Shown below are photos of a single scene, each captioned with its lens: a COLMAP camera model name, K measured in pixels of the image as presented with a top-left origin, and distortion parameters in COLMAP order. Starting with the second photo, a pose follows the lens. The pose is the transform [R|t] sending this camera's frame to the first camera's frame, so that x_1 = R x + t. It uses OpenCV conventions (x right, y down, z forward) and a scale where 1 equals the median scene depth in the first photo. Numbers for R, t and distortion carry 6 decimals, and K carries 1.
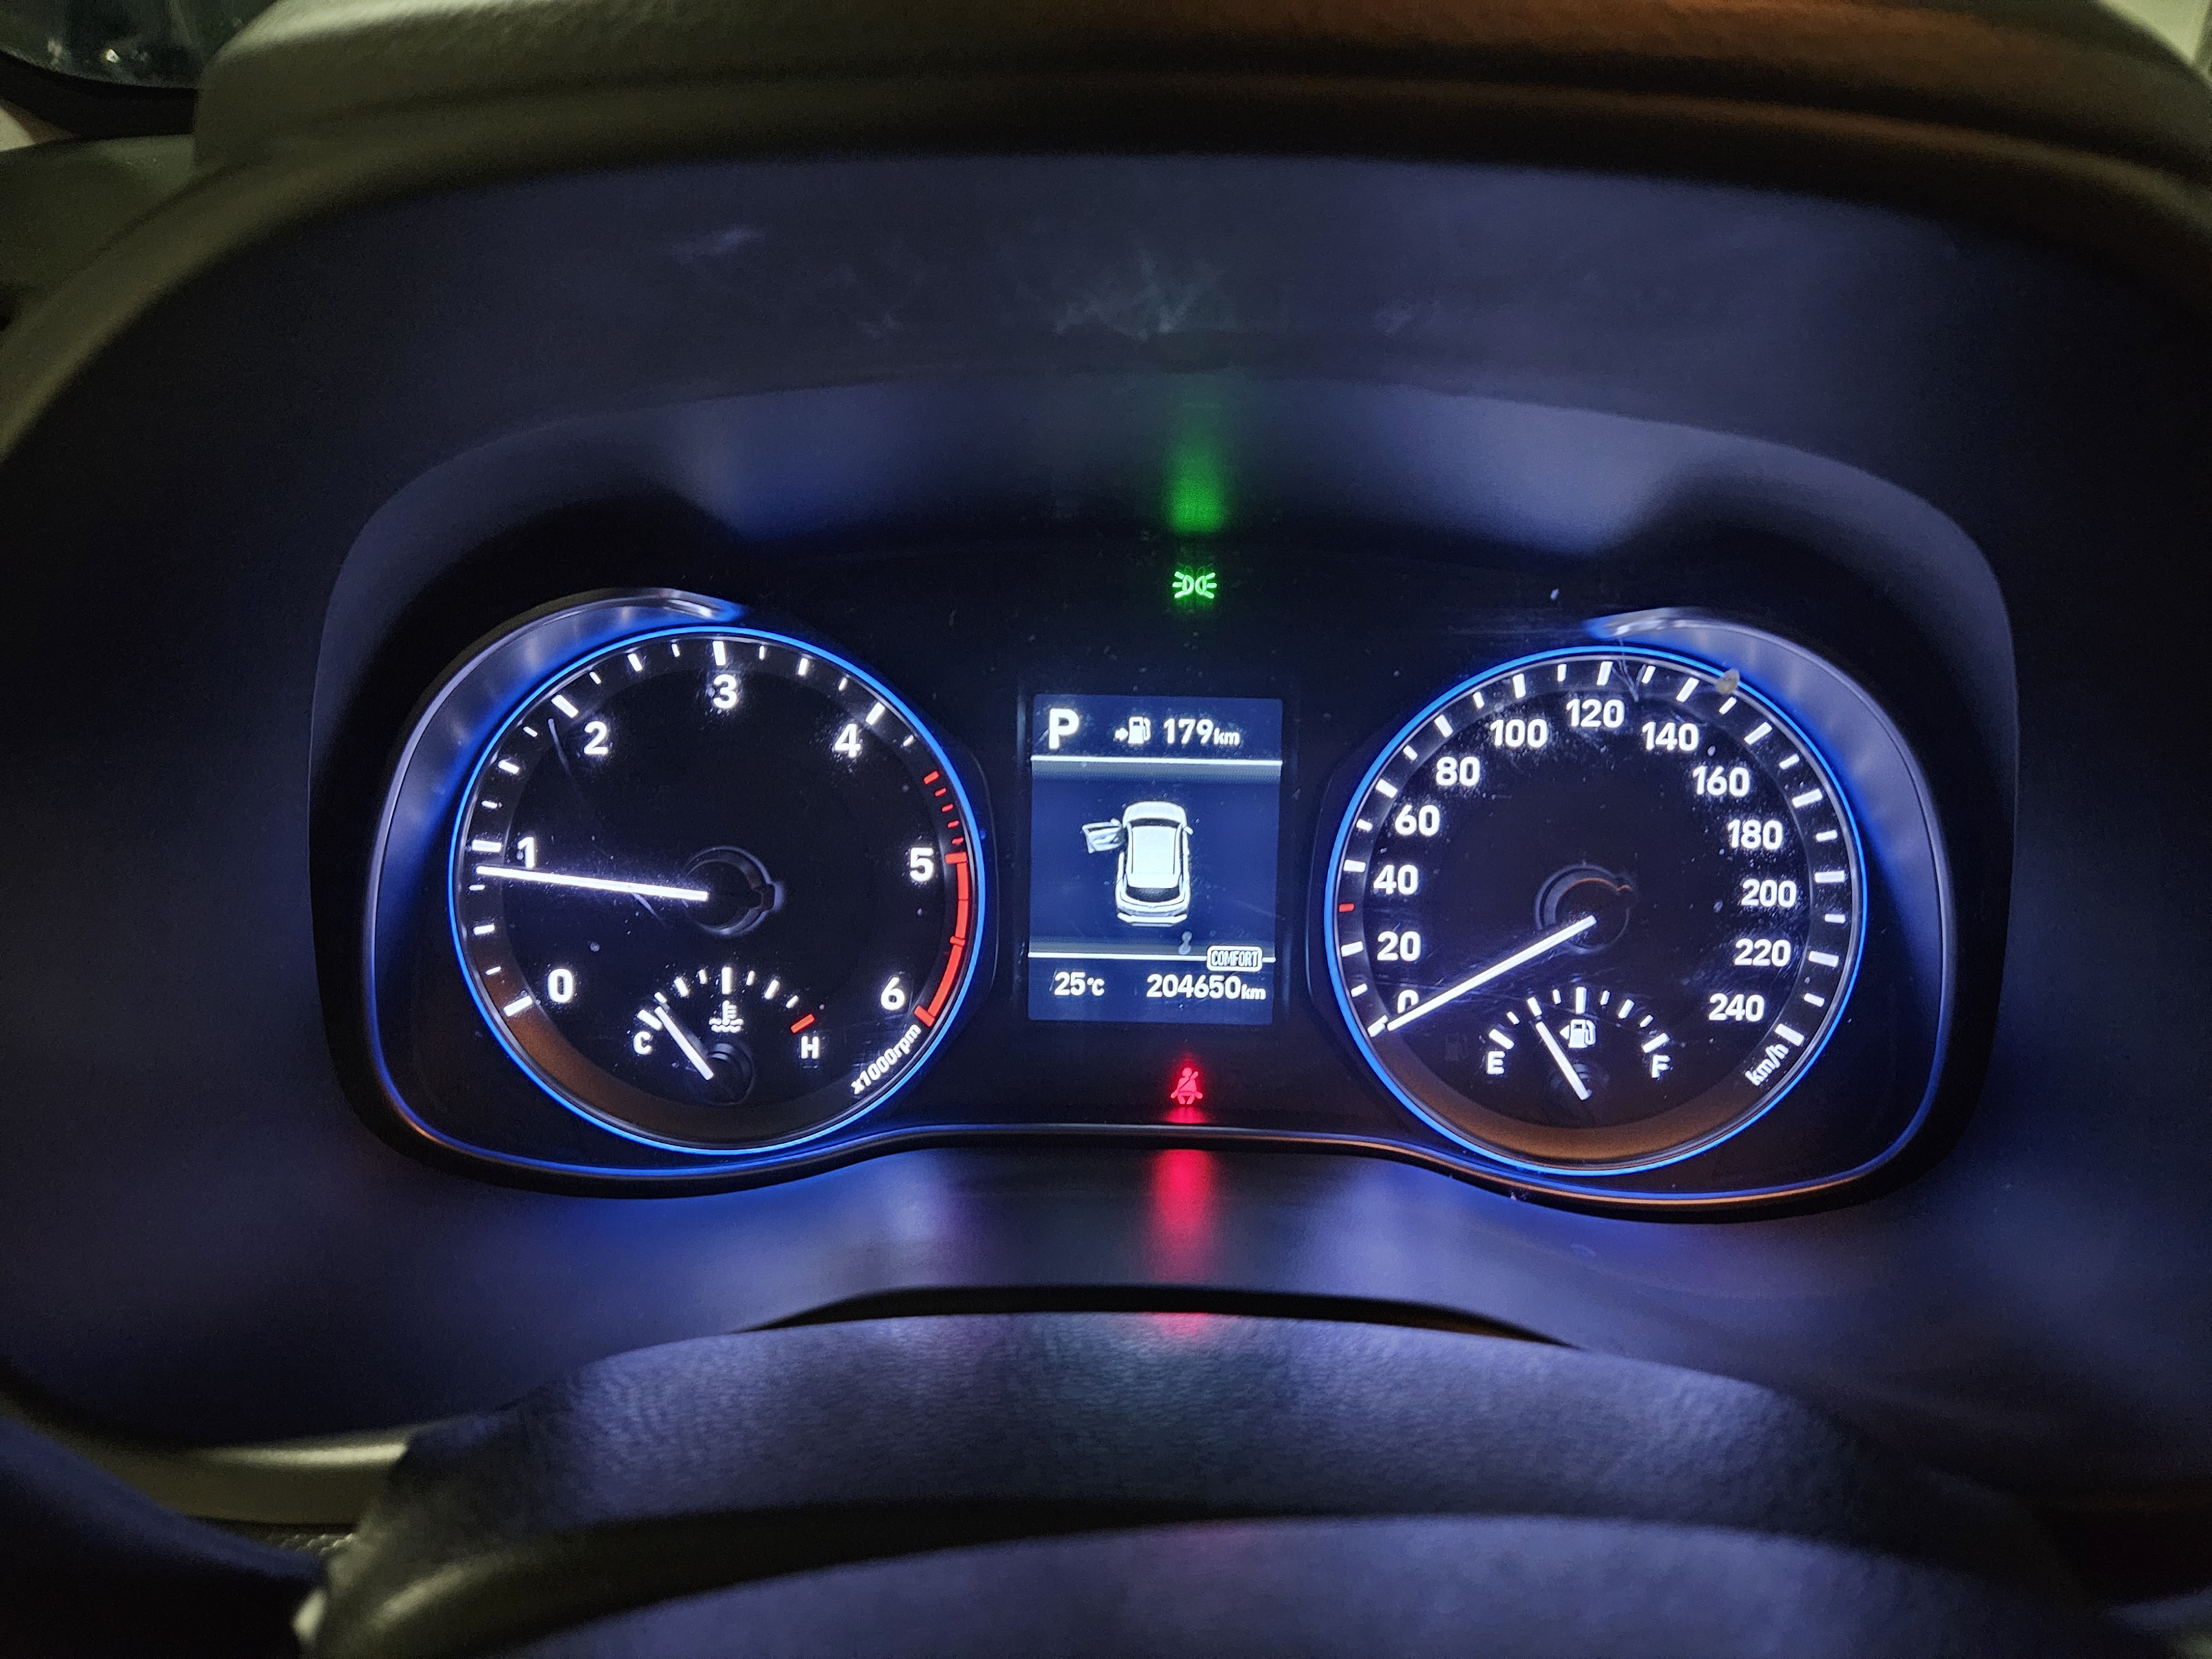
lens RADIAL K [[1520.3, 0, 1089.6], [0, 1520.3, 826.7], [0, 0, 1]] dist [0.053471, -0.047867]
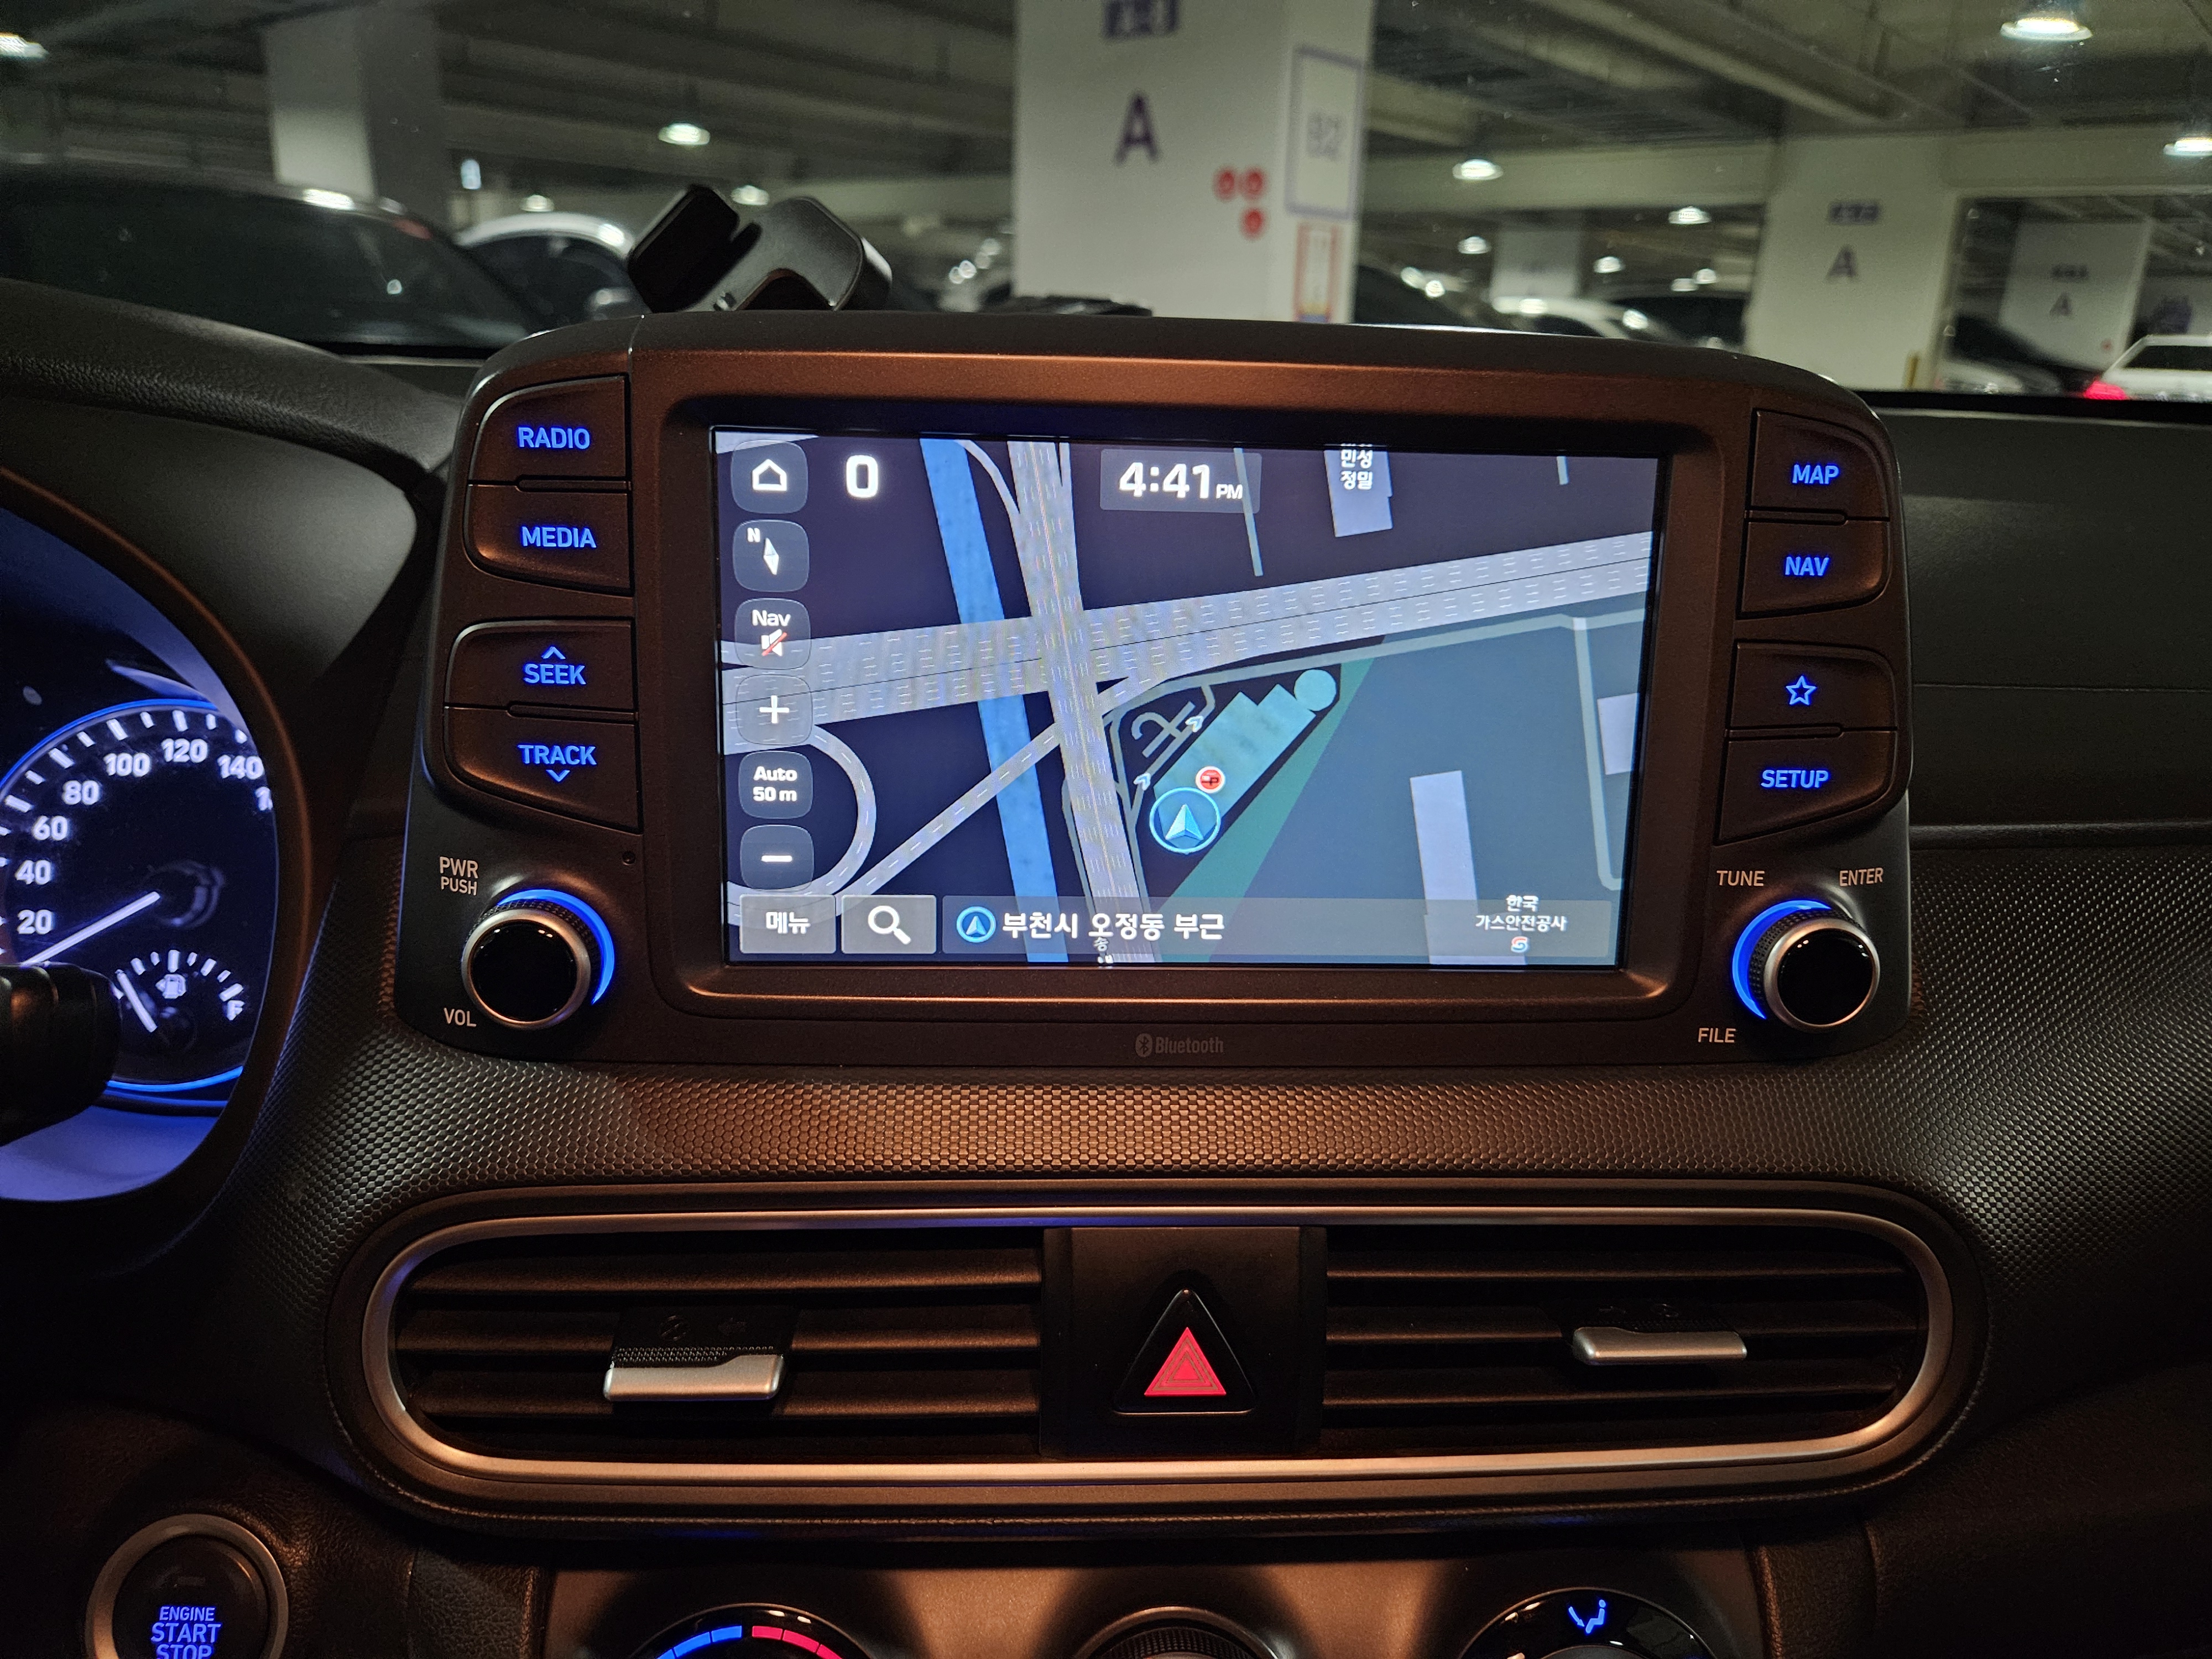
lens RADIAL K [[1523.1, 0, 1106.0], [0, 1523.1, 829.5], [0, 0, 1]] dist [0.050440, -0.052693]
pose [[0.996851, -0.003140, 0.079236, 1.052091], [0.014497, 0.989591, -0.143175, 0.208912], [-0.077961, 0.143873, 0.986520, -0.430173]]
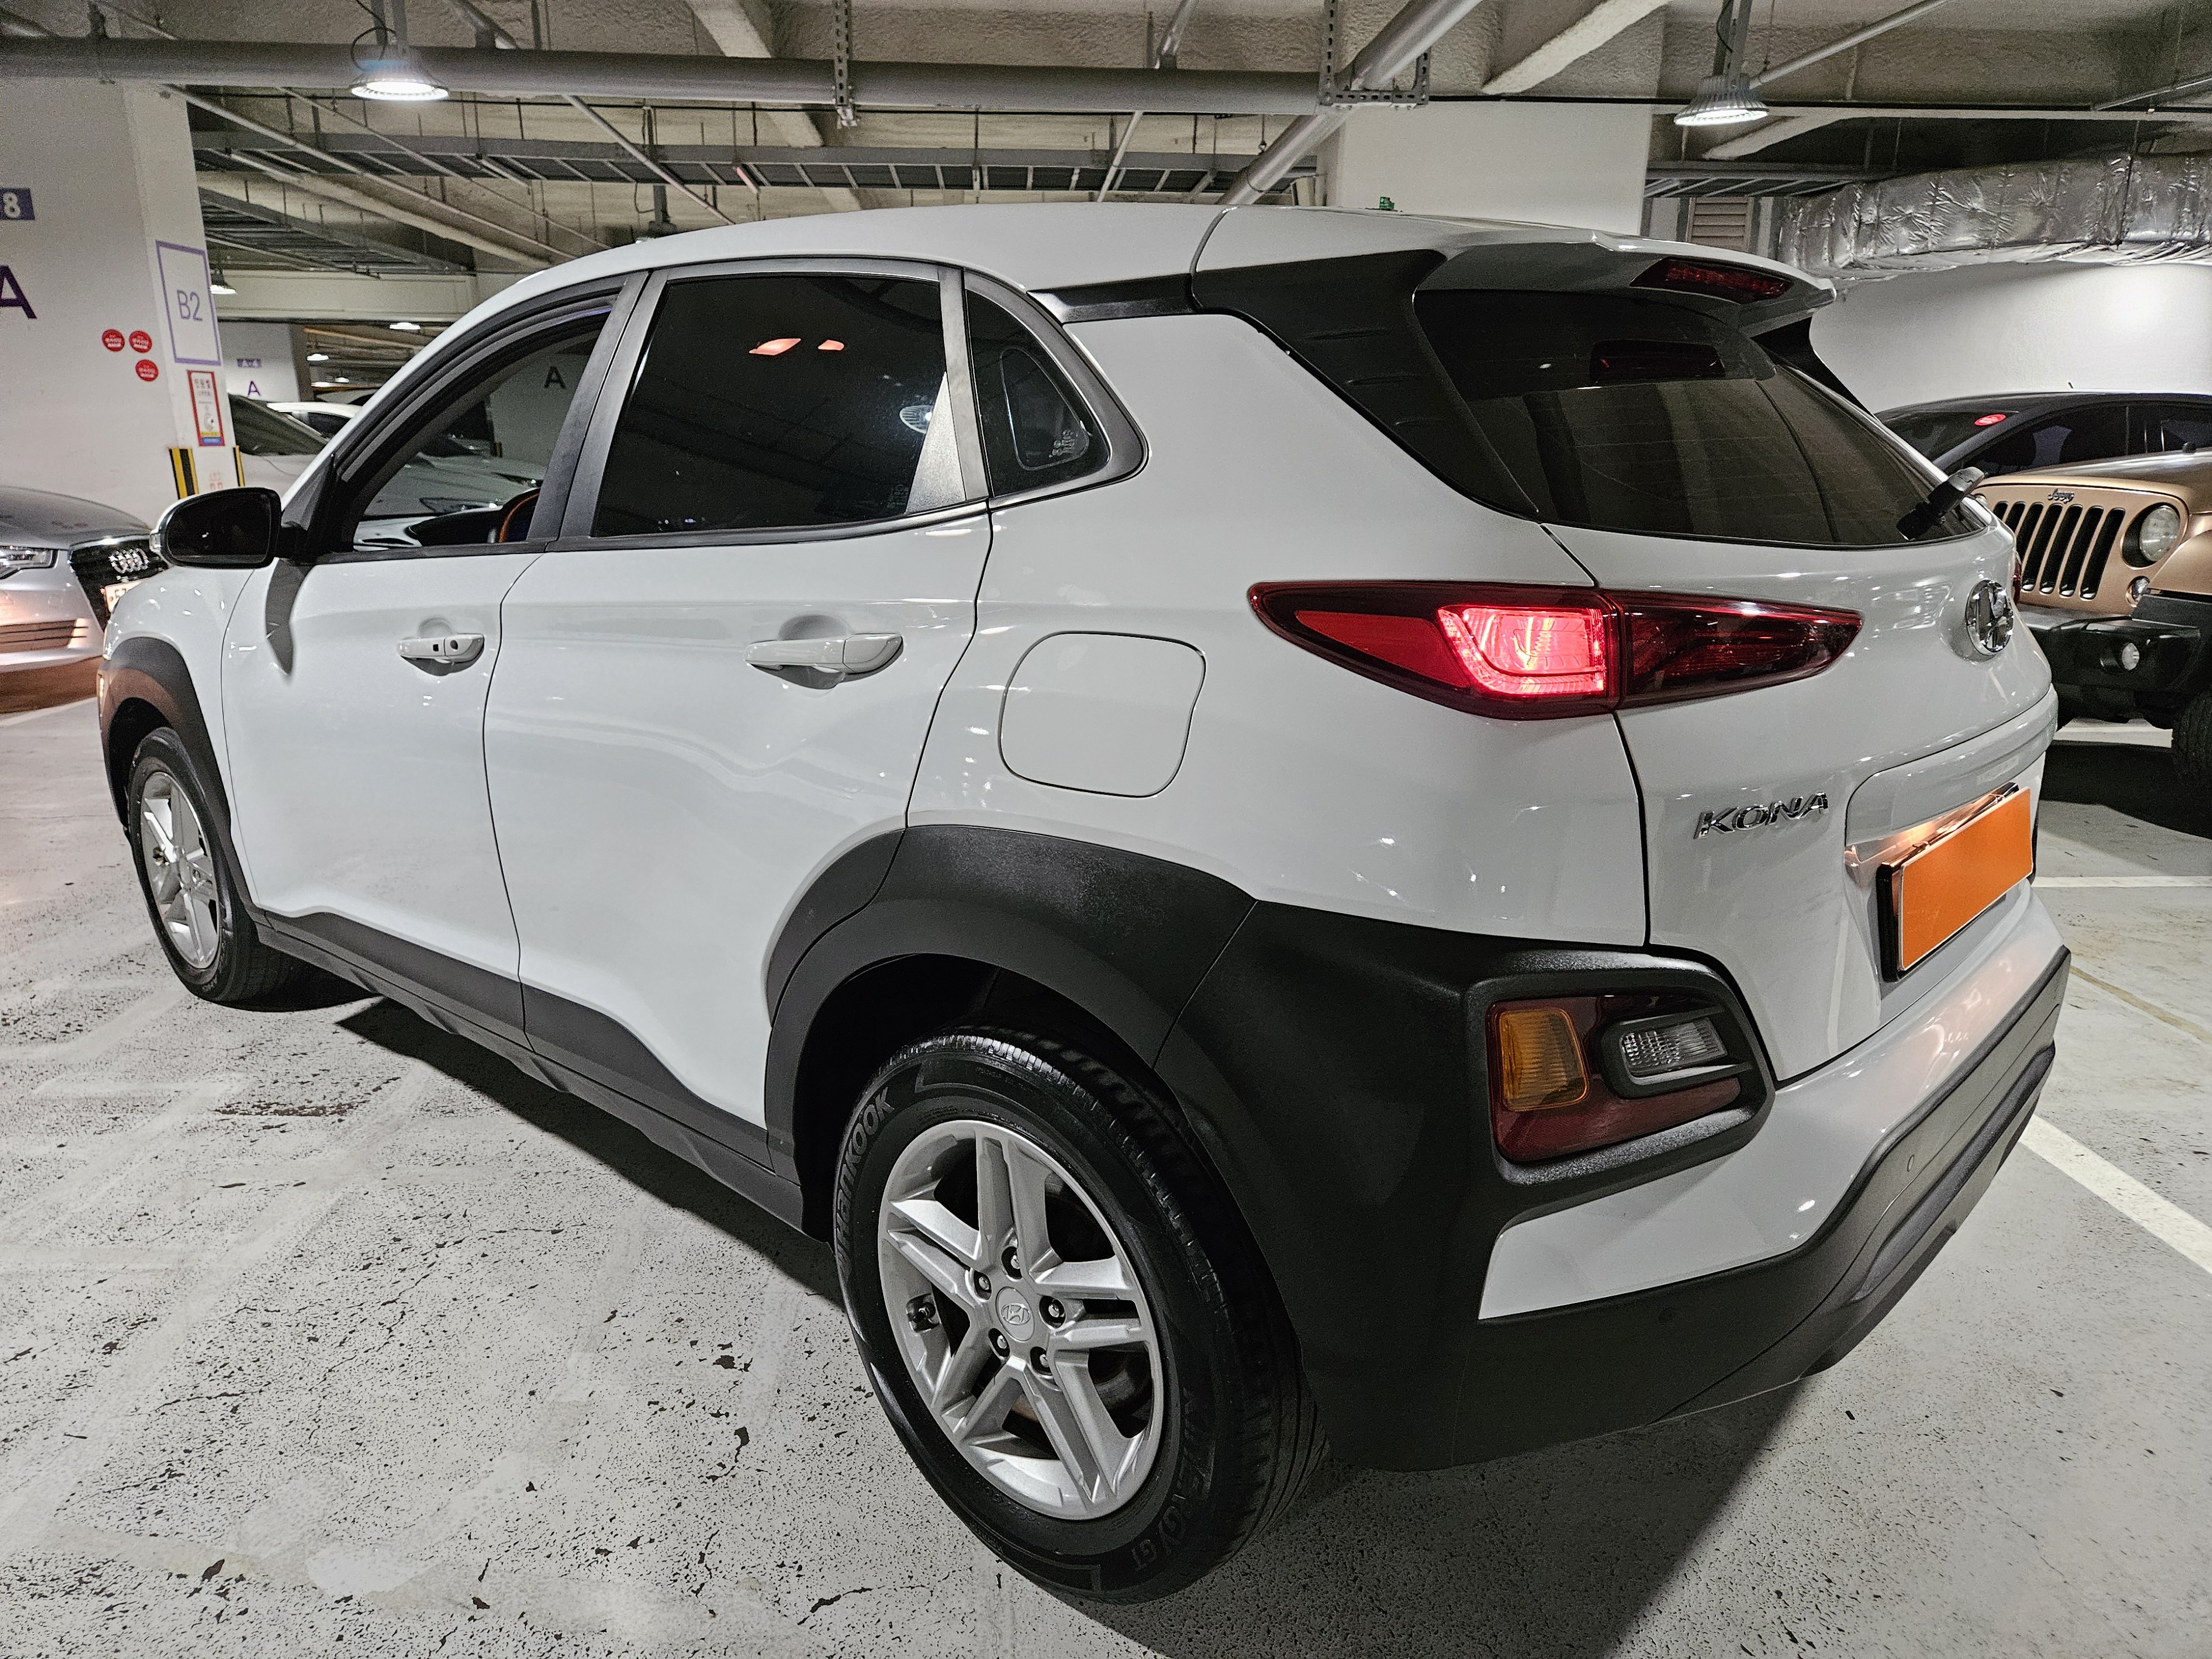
lens RADIAL K [[1543.3, 0, 1066.6], [0, 1543.3, 837.3], [0, 0, 1]] dist [0.007897, -0.006241]
pose [[0.673316, -0.198773, 0.712134, -4.344124], [0.330948, 0.942329, -0.049883, 2.998042], [-0.661149, 0.269266, 0.700269, -7.404881]]
